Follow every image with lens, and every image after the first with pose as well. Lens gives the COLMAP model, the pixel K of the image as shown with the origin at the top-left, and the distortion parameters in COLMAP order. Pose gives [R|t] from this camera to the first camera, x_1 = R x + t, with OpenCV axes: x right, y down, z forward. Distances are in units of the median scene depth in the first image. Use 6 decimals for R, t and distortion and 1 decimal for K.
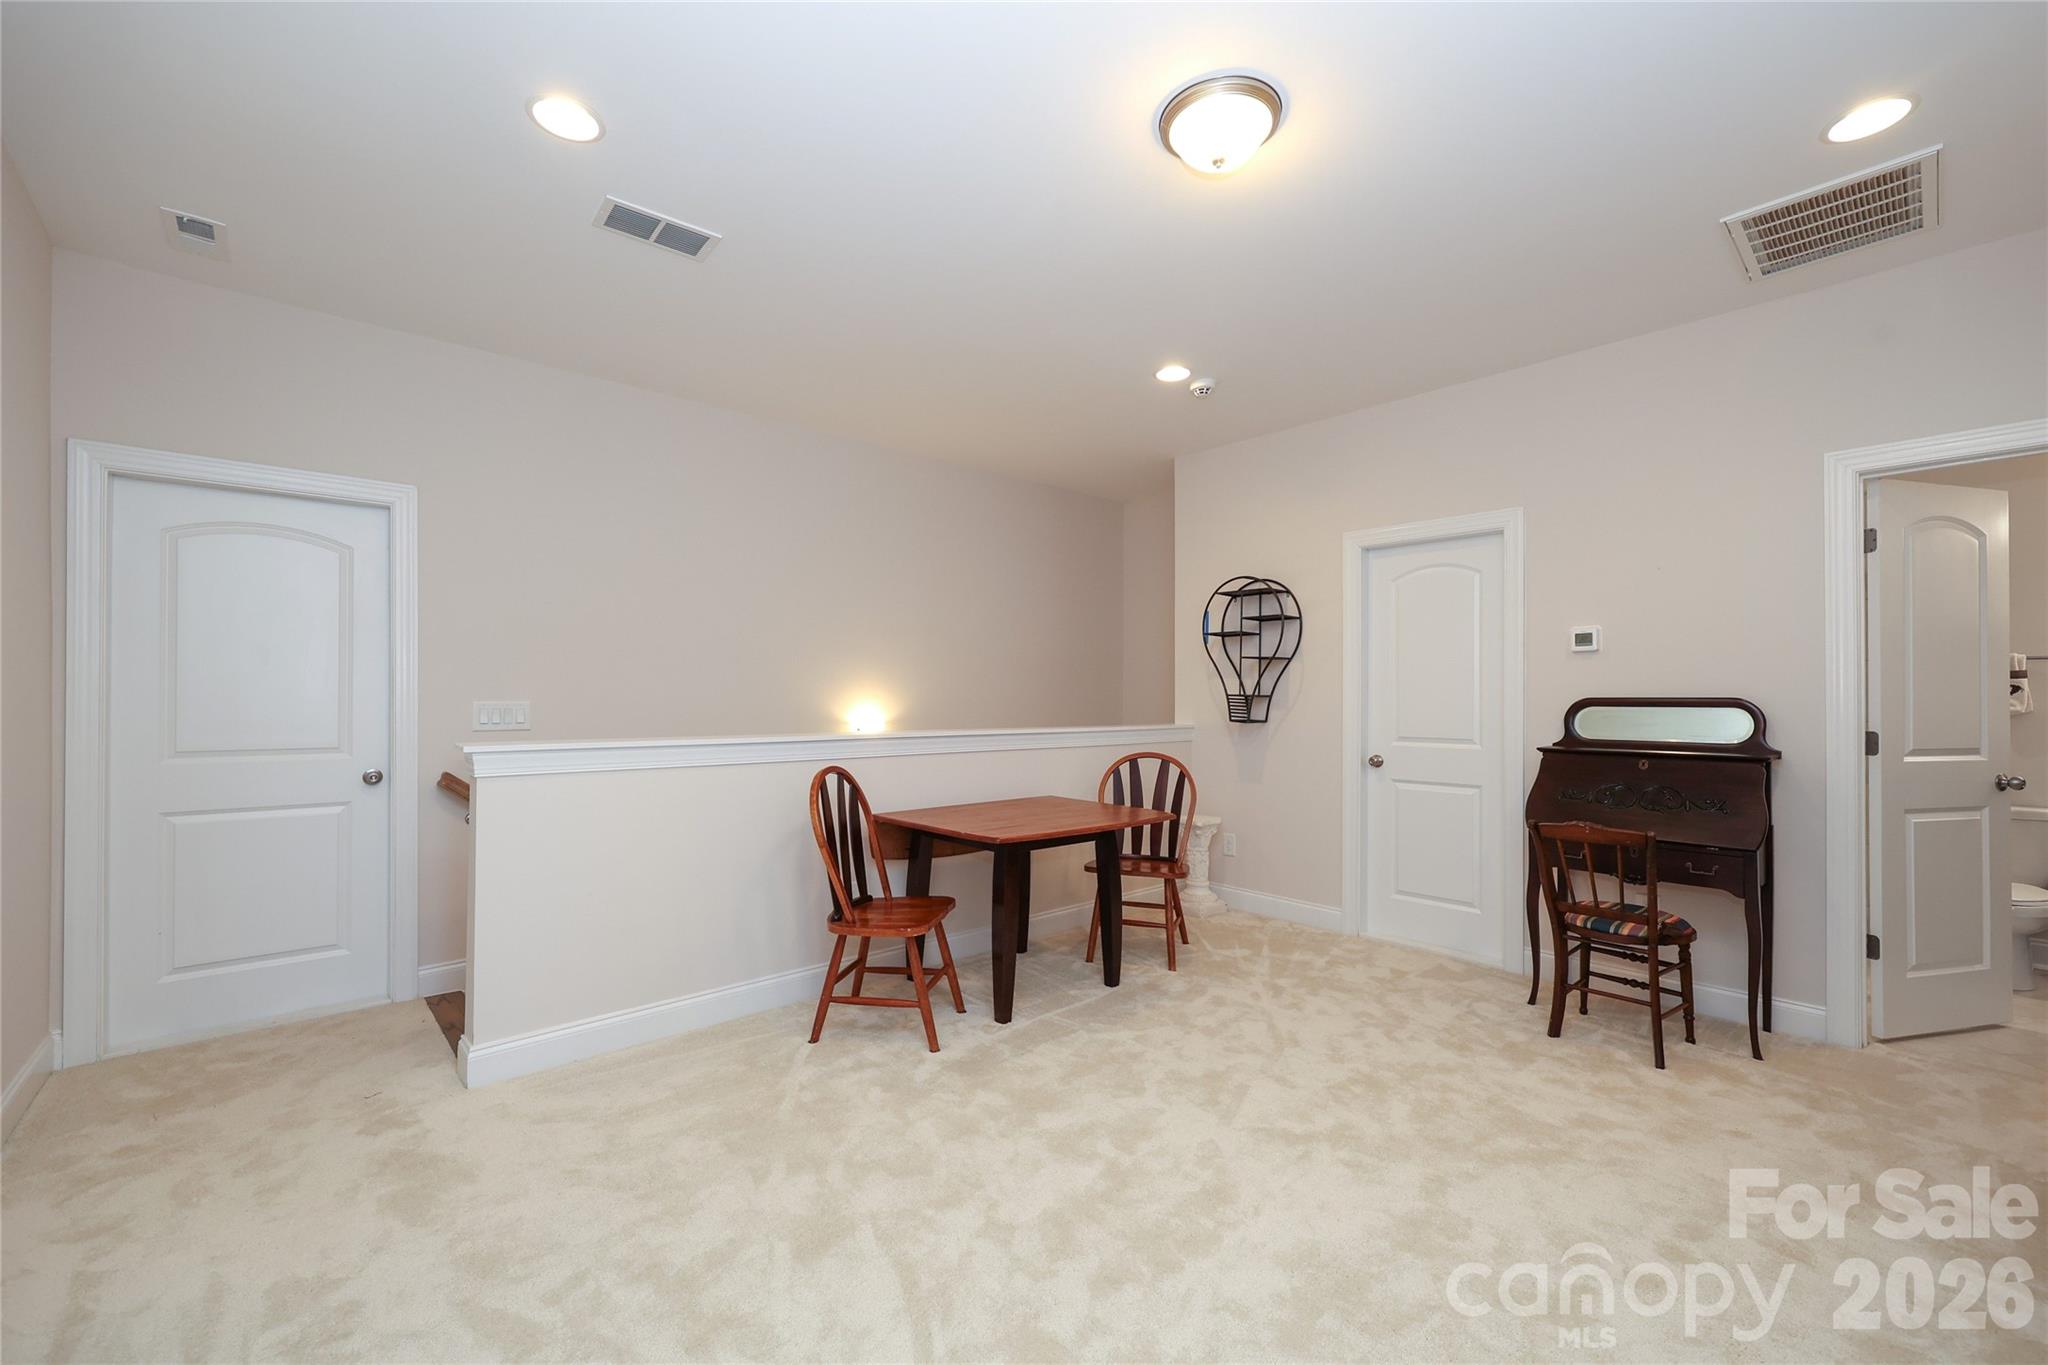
lens RADIAL K [[829.7, 0, 1024.7], [0, 829.7, 689.7], [0, 0, 1]] dist [-0.002470, 0.000531]
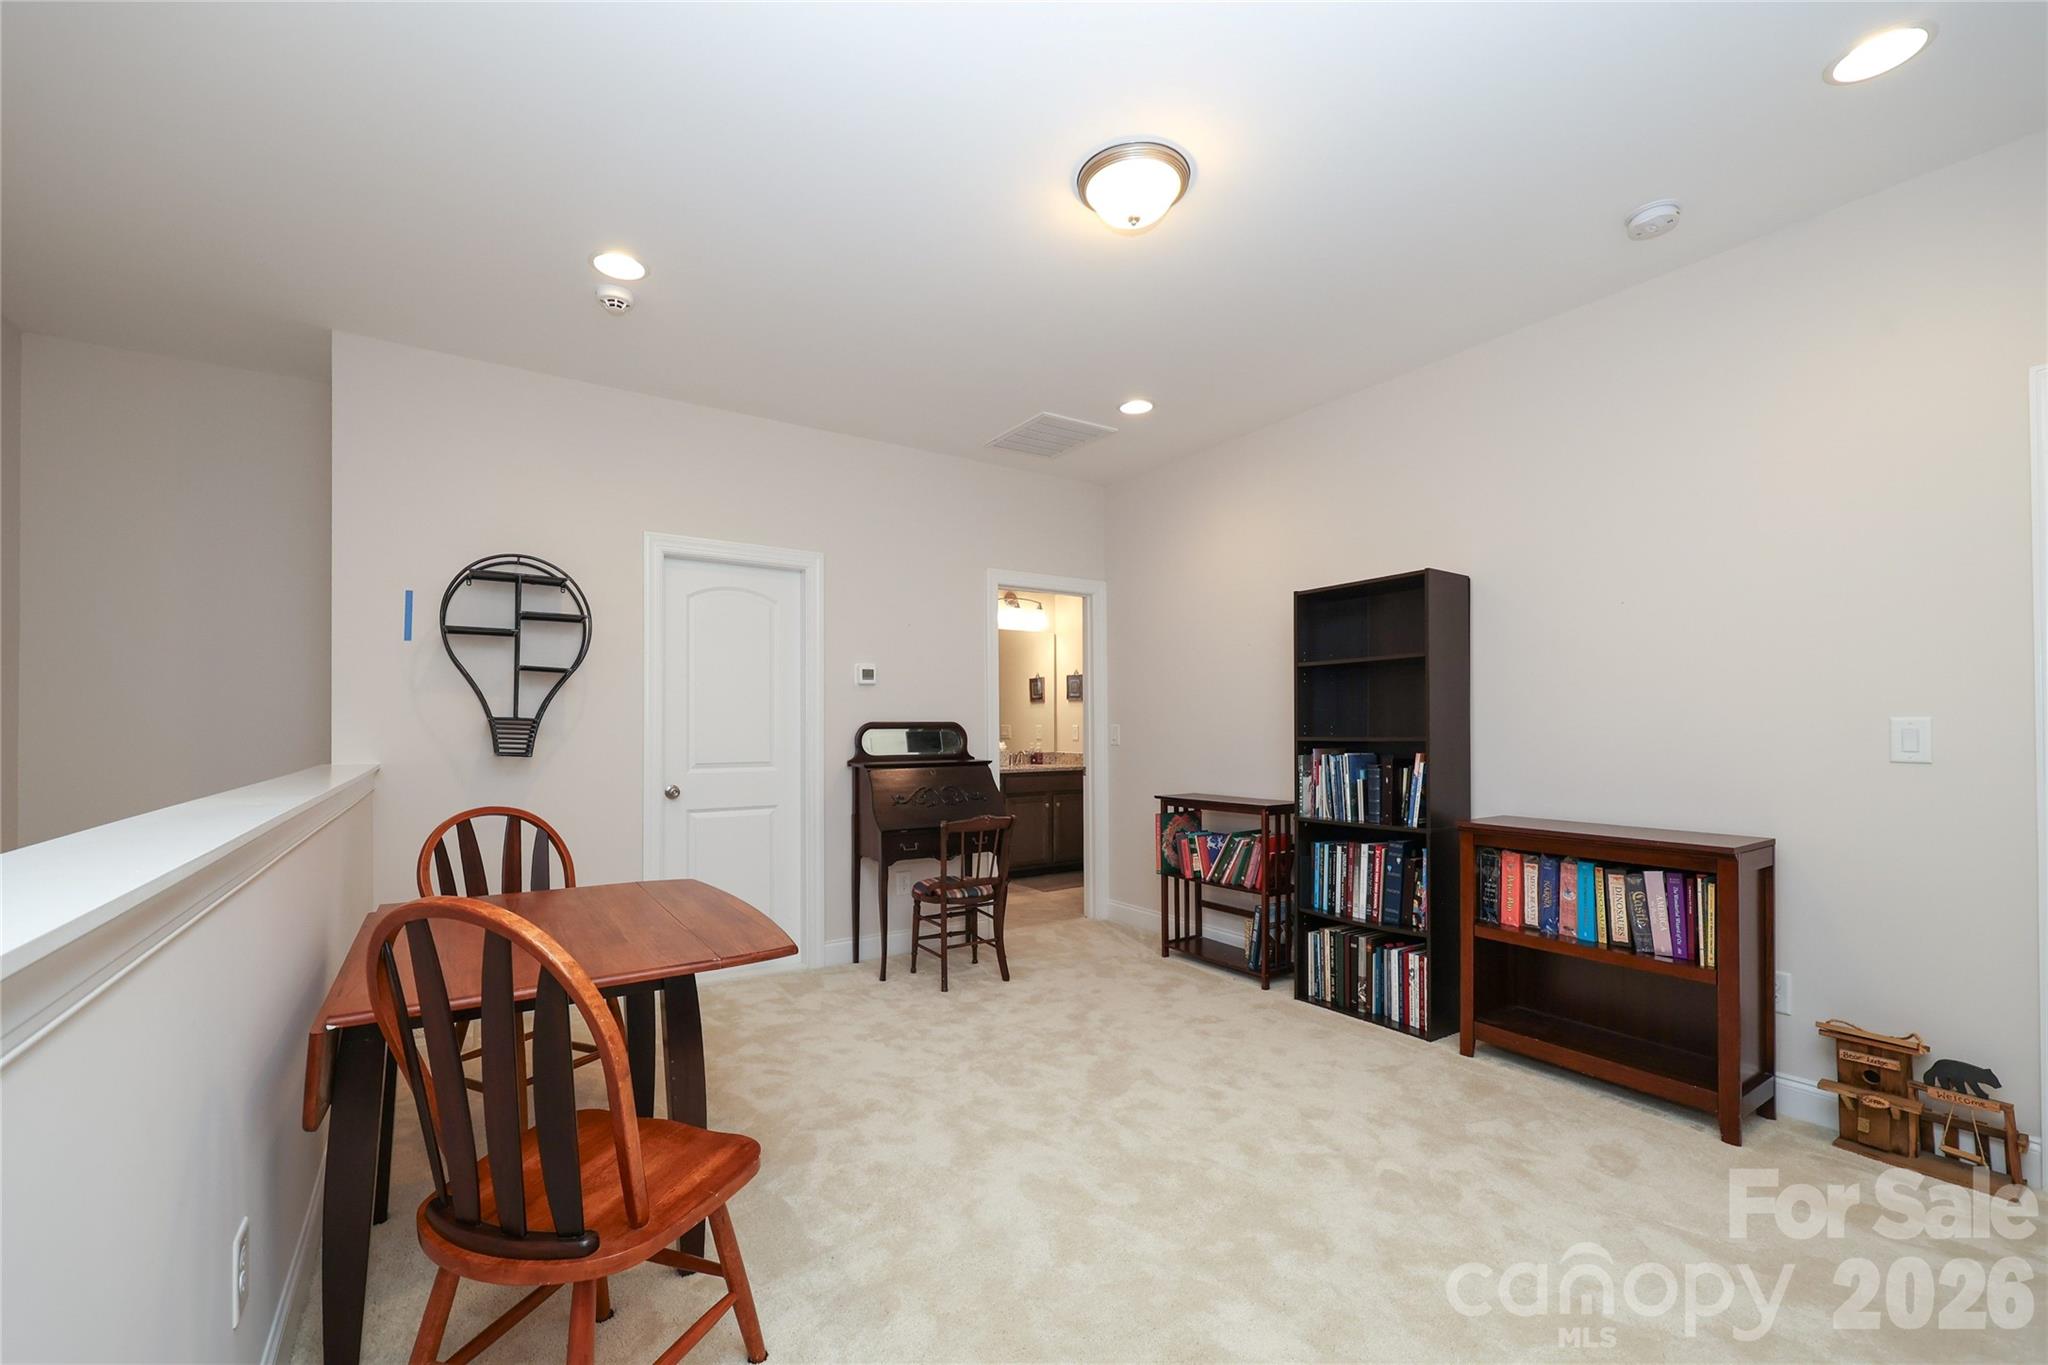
lens RADIAL K [[829.7, 0, 1038.8], [0, 829.7, 715.4], [0, 0, 1]] dist [-0.002470, 0.000531]
pose [[0.141157, 0.009232, 0.989944, -0.477642], [-0.008078, 0.999934, -0.008173, 0.007393], [-0.989954, -0.006844, 0.141222, 0.552947]]
